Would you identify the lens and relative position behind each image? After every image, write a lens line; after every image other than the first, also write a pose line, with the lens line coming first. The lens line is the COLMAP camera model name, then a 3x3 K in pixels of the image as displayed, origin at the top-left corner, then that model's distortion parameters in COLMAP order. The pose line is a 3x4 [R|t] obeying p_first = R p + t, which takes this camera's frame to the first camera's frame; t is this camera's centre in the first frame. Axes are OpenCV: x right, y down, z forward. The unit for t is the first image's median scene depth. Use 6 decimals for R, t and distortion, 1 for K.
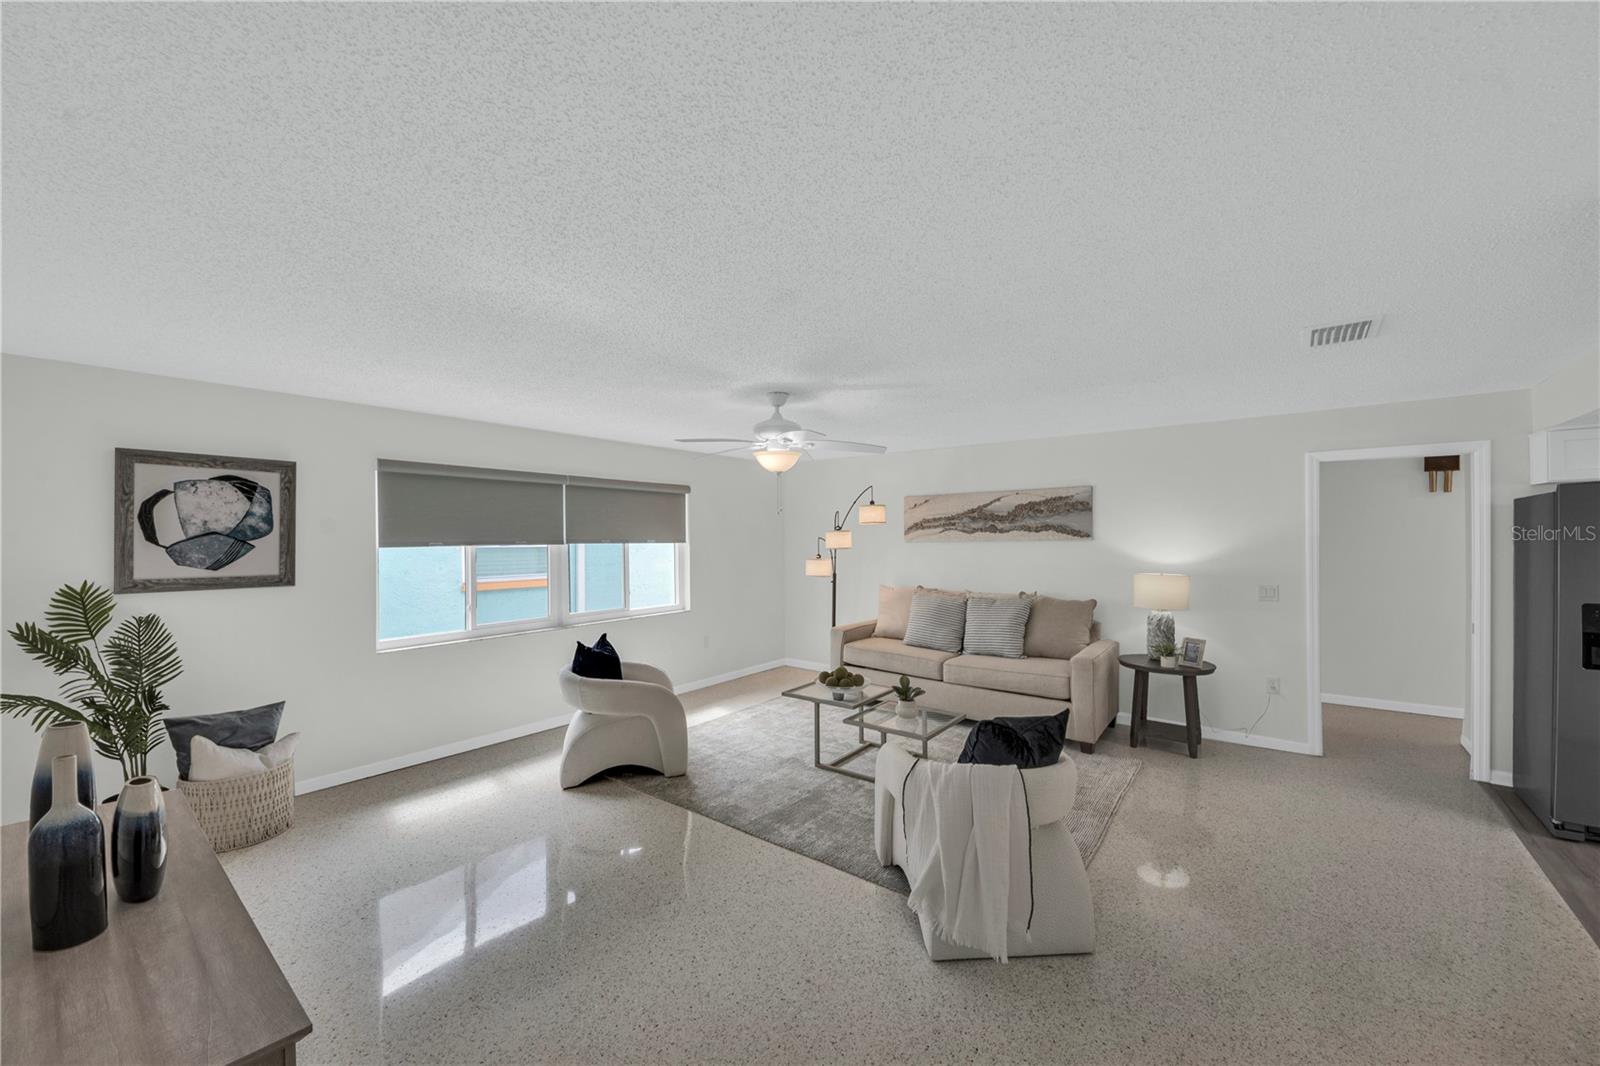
lens RADIAL K [[616.3, 0, 788.0], [0, 616.3, 548.5], [0, 0, 1]] dist [-0.036600, -0.000287]
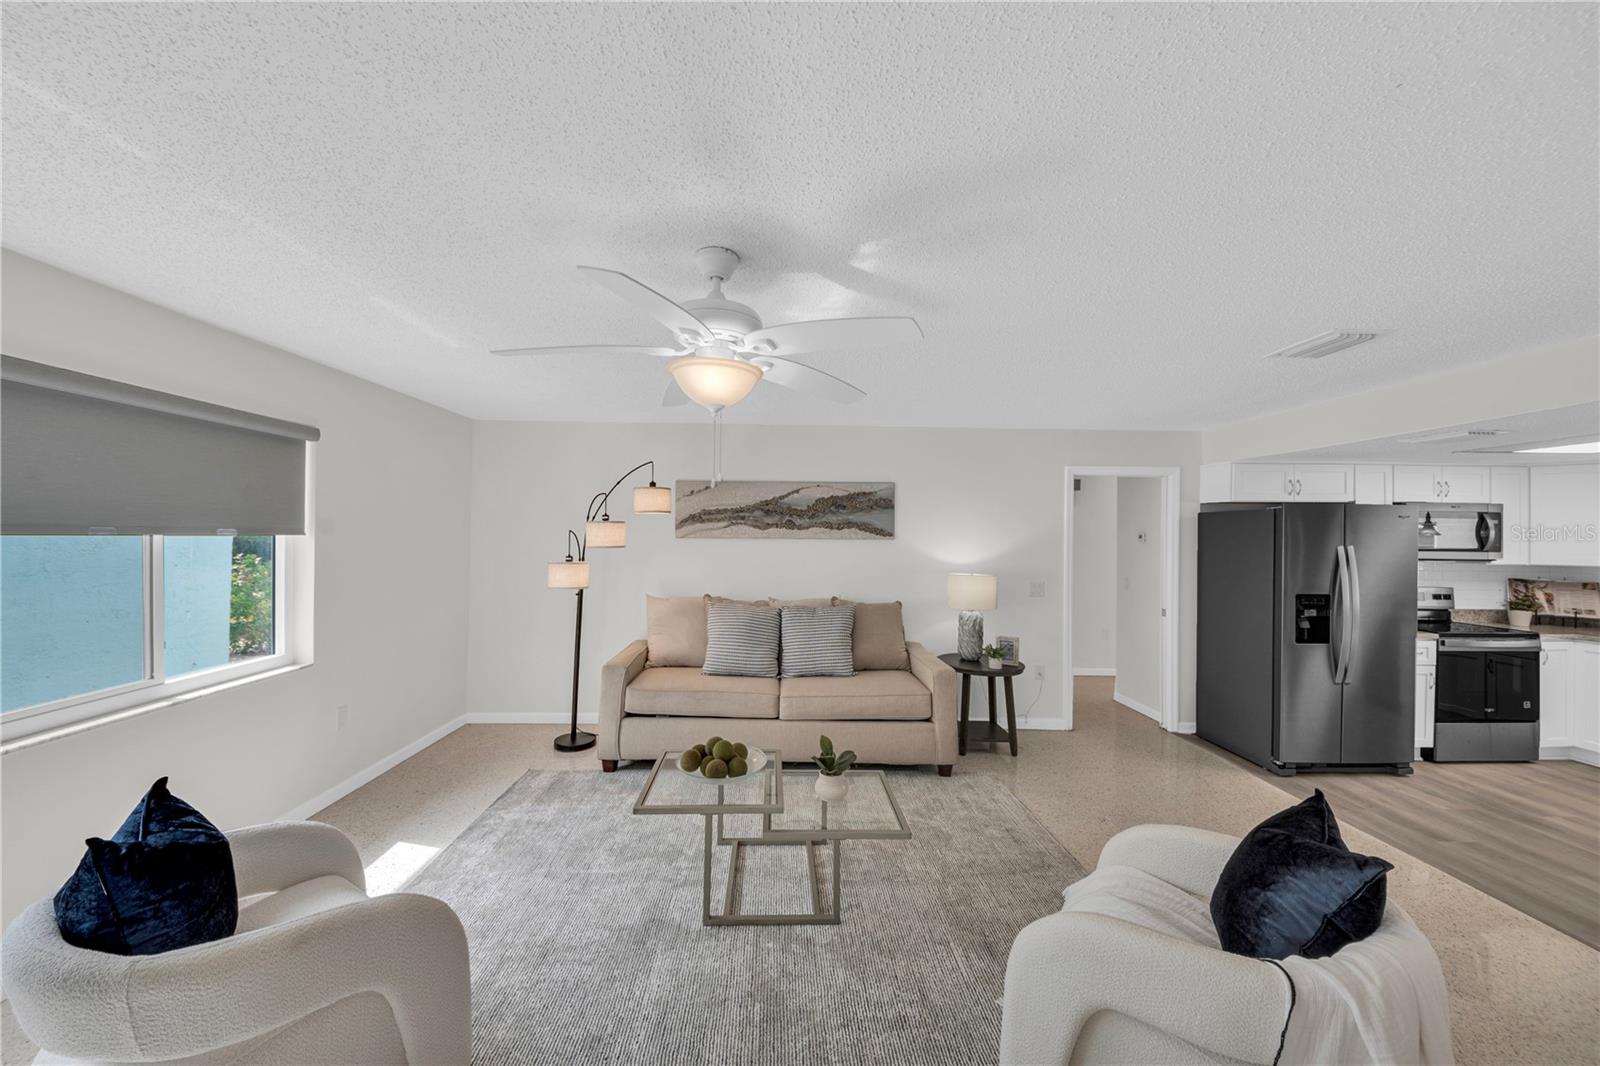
lens RADIAL K [[579.2, 0, 815.1], [0, 579.2, 535.0], [0, 0, 1]] dist [0.005808, -0.005248]
pose [[0.754813, 0.016883, 0.655722, -0.182201], [-0.008207, 0.999834, -0.016295, -0.004887], [-0.655888, 0.006918, 0.754826, 0.384751]]
